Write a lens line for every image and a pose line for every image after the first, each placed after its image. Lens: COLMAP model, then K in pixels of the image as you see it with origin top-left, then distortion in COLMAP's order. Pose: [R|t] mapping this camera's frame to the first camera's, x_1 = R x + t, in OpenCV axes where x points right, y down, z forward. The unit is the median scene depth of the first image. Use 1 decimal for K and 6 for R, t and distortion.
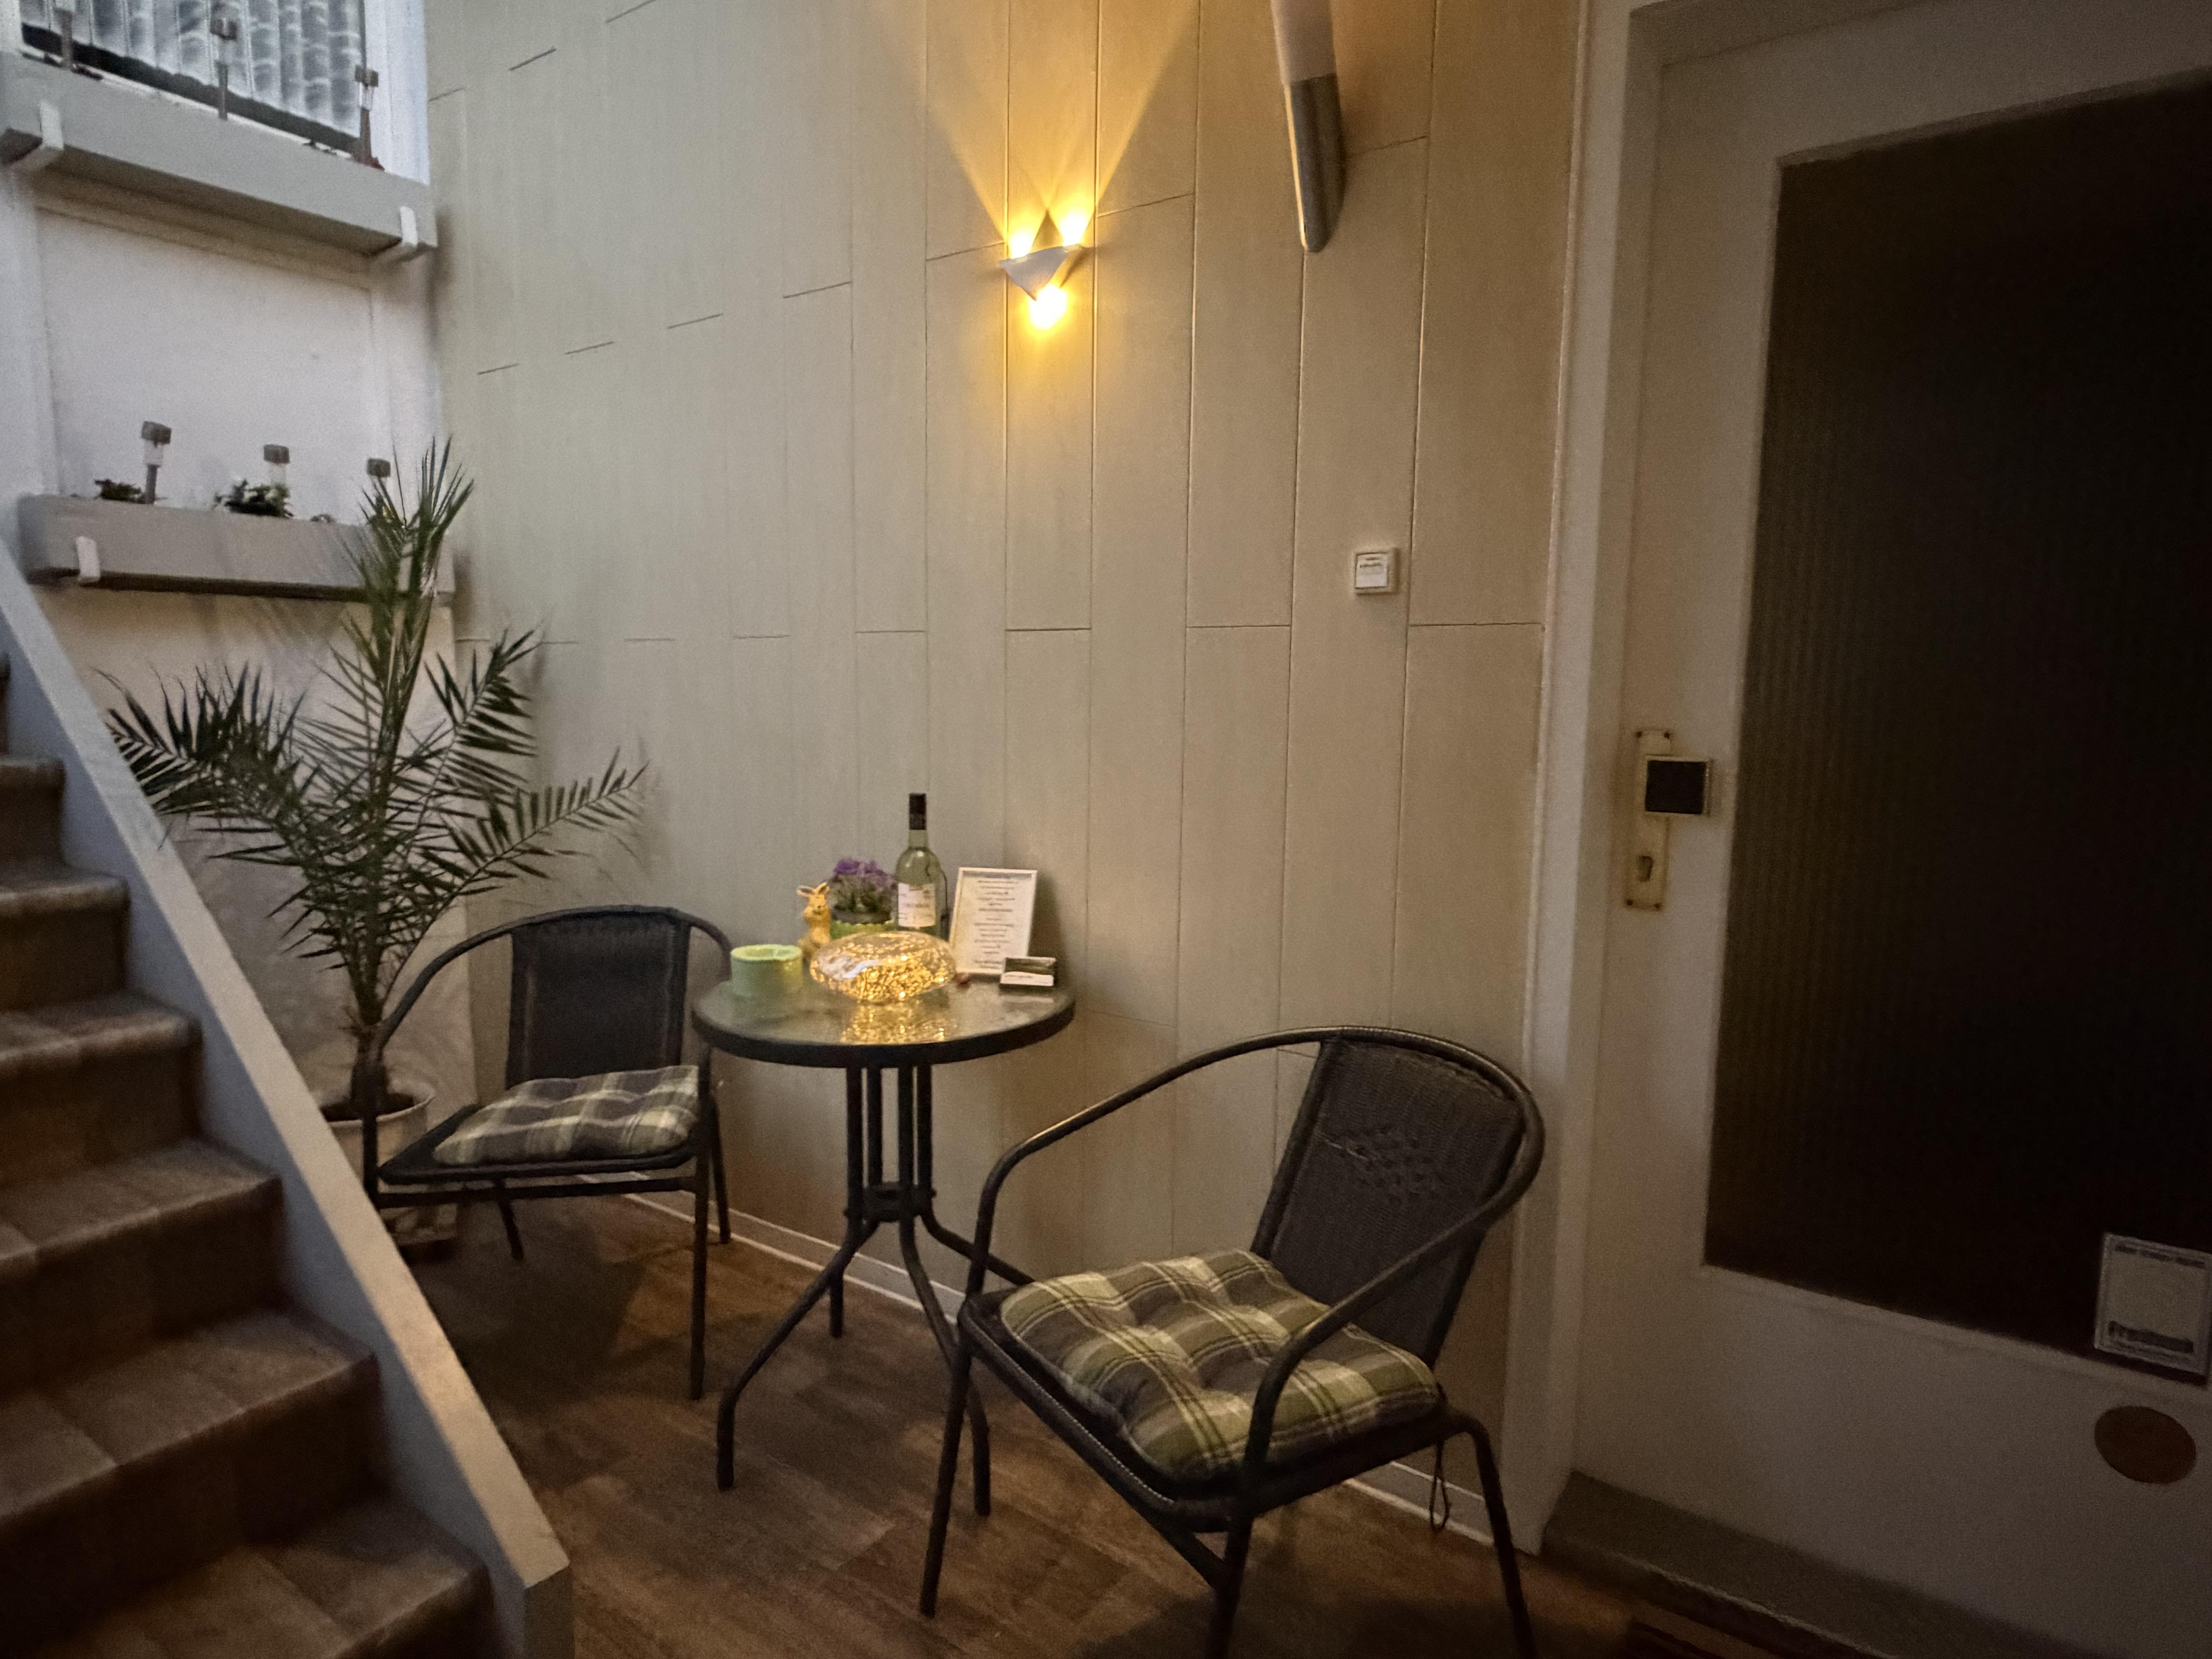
lens RADIAL K [[1225.8, 0, 1102.7], [0, 1225.8, 831.0], [0, 0, 1]] dist [0.018719, -0.000747]
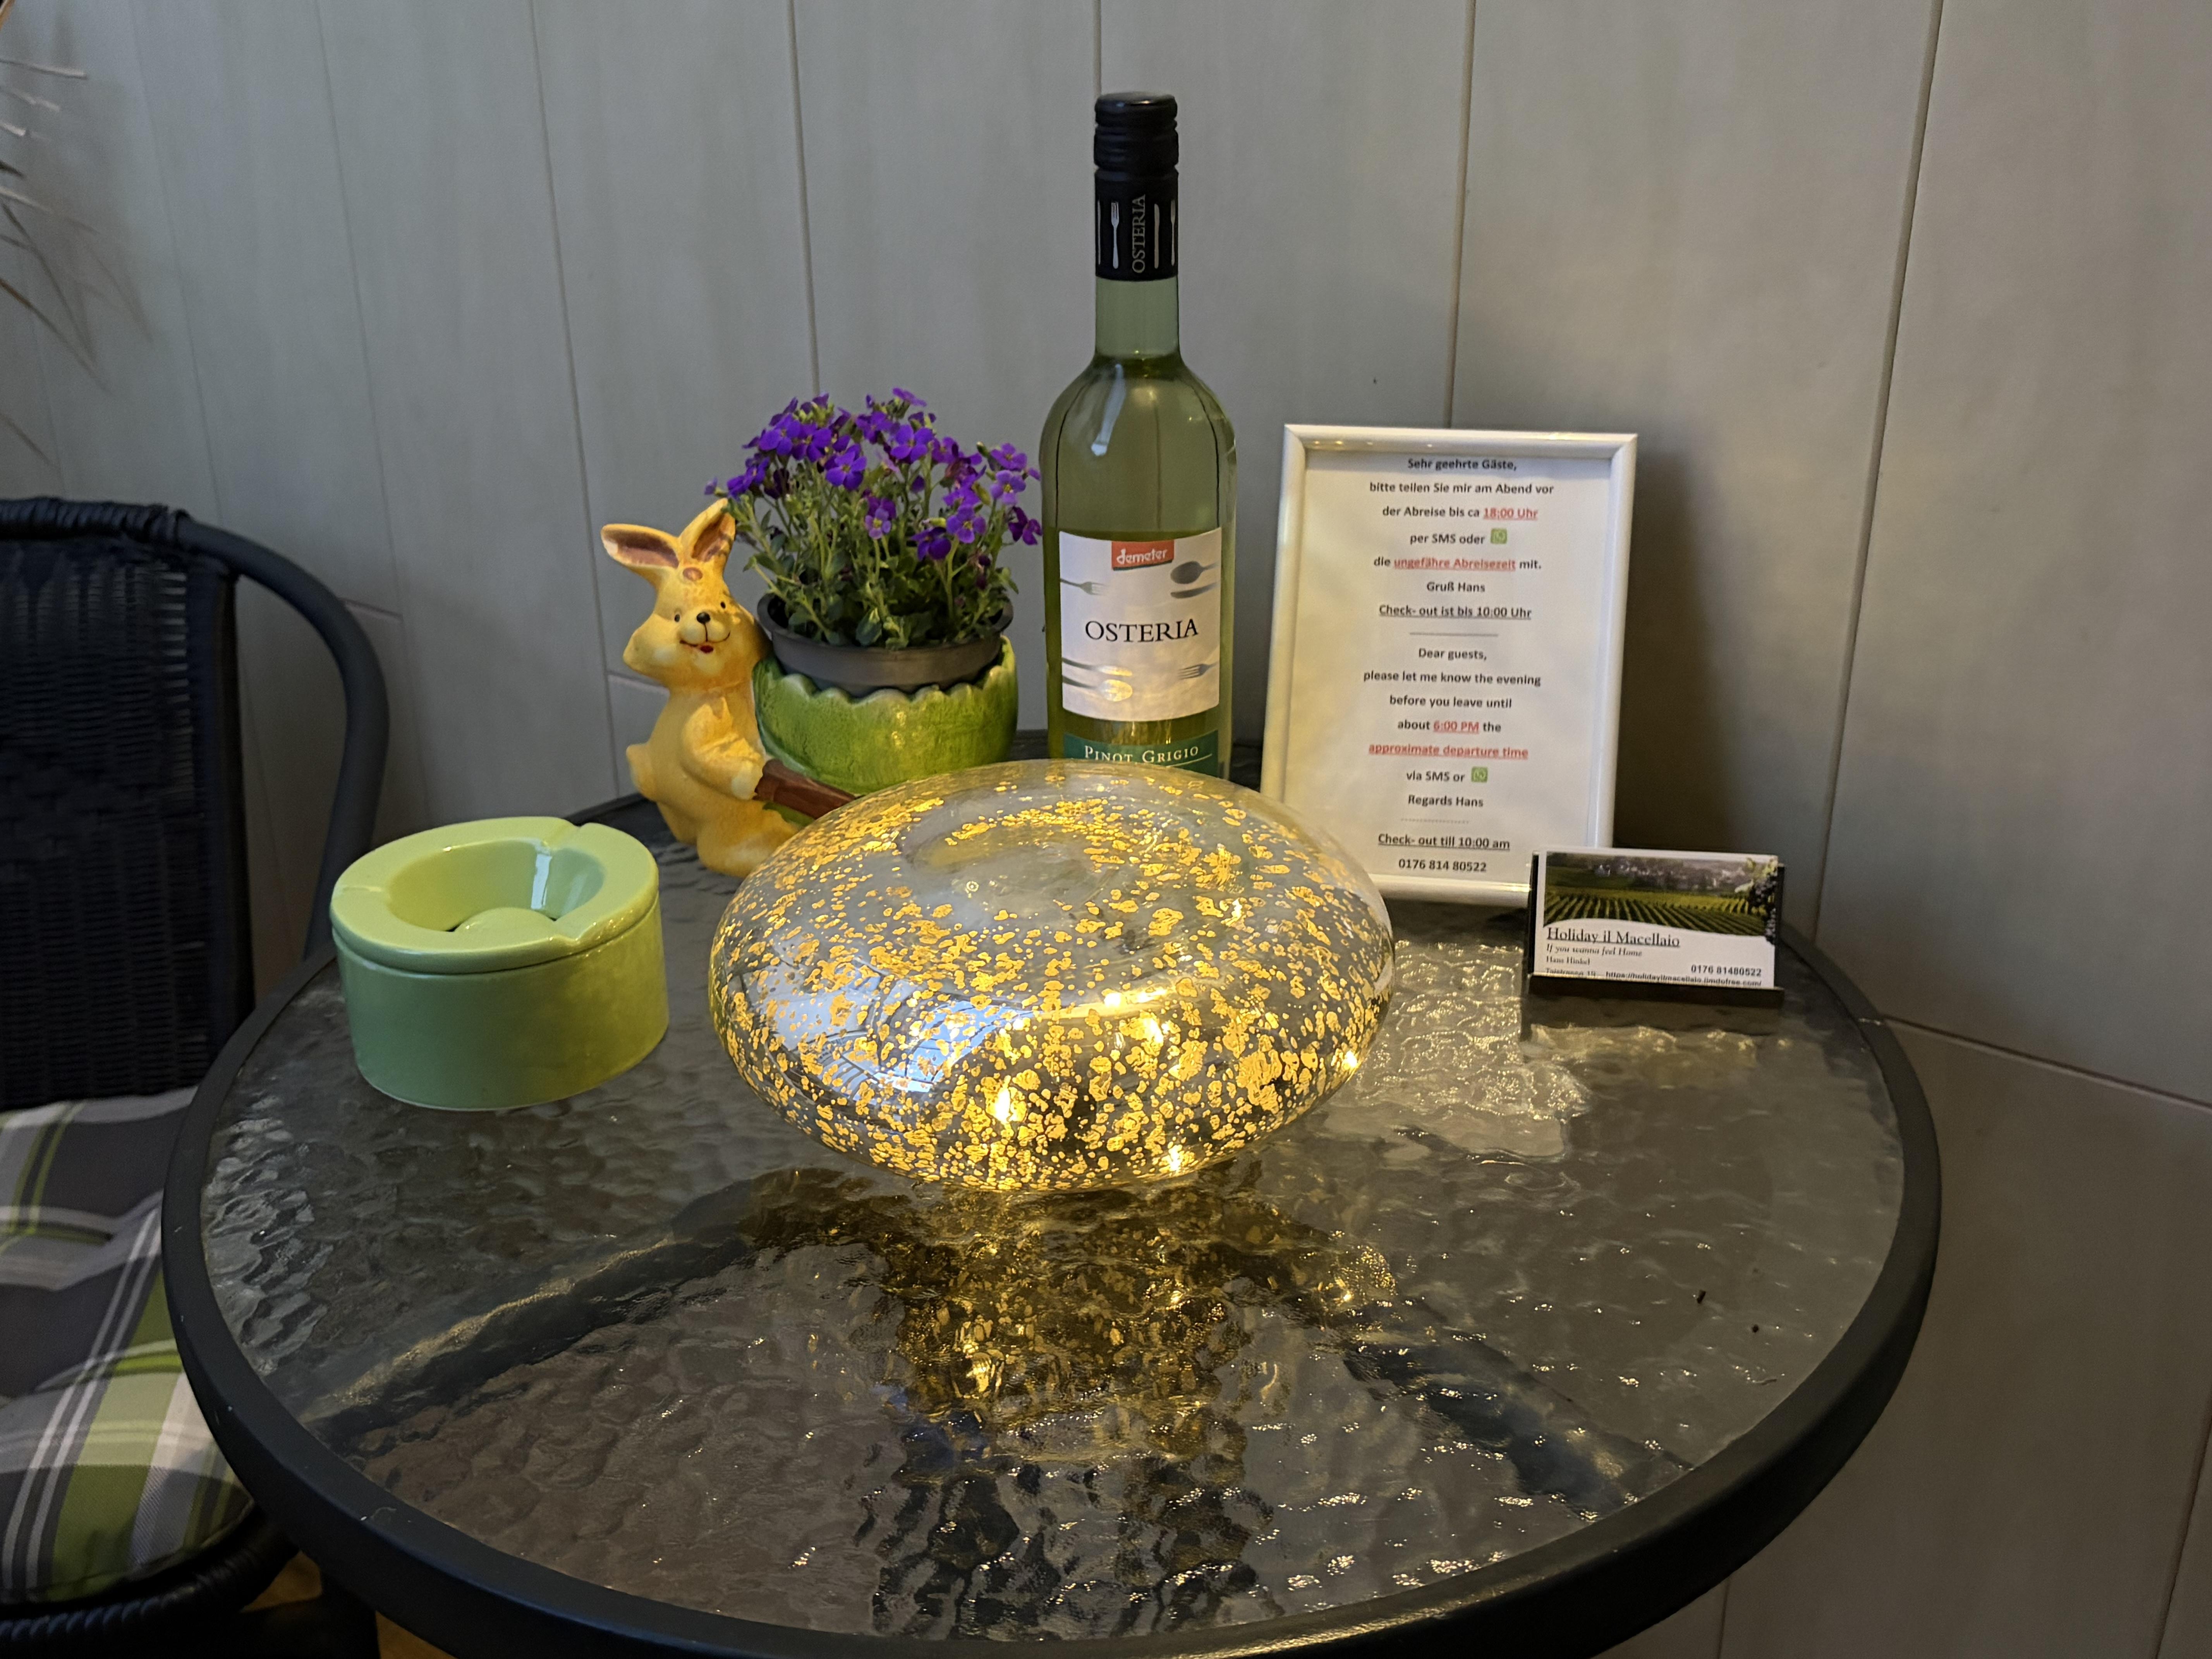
lens RADIAL K [[2295.9, 0, 1102.0], [0, 2295.9, 824.6], [0, 0, 1]] dist [0.056092, 0.000000]
pose [[0.999457, -0.014920, -0.029378, -0.143200], [0.023029, 0.953996, 0.298934, -0.029665], [0.023566, -0.299448, 0.953821, 0.573321]]
